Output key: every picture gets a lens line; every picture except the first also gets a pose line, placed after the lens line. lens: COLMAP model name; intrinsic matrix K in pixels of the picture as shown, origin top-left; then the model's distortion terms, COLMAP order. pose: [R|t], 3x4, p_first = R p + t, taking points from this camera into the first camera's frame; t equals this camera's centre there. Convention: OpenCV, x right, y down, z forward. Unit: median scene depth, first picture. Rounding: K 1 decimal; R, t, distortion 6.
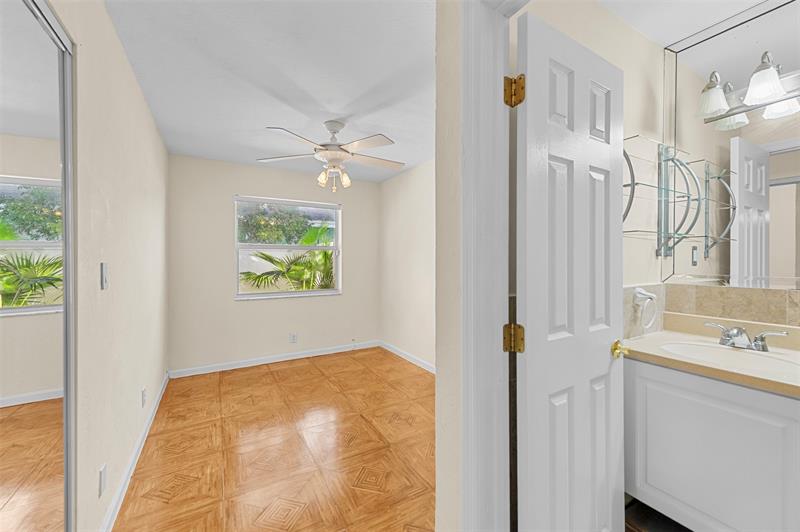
lens RADIAL K [[314.1, 0, 402.5], [0, 314.1, 263.2], [0, 0, 1]] dist [0.004358, -0.000343]
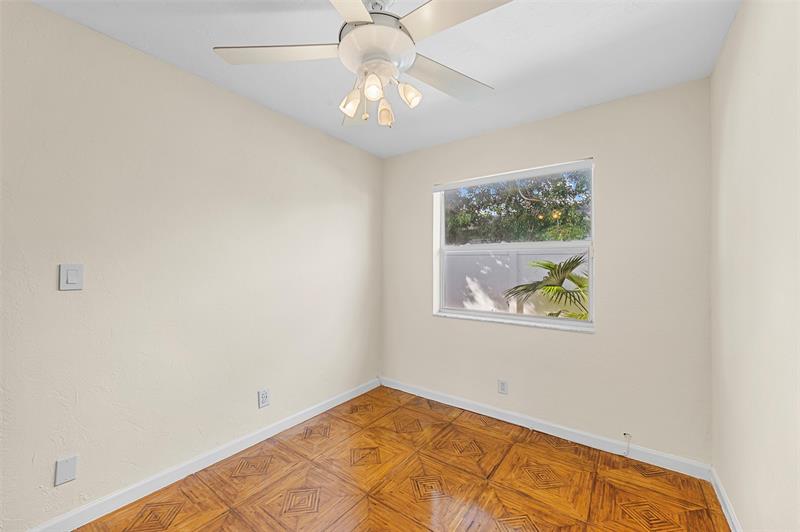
lens RADIAL K [[314.1, 0, 399.9], [0, 314.1, 263.8], [0, 0, 1]] dist [0.004358, -0.000343]
pose [[0.392823, -0.006279, -0.919593, 0.194503], [-0.009963, 0.999889, -0.011083, -0.002091], [0.919560, 0.013515, 0.392717, 0.669634]]
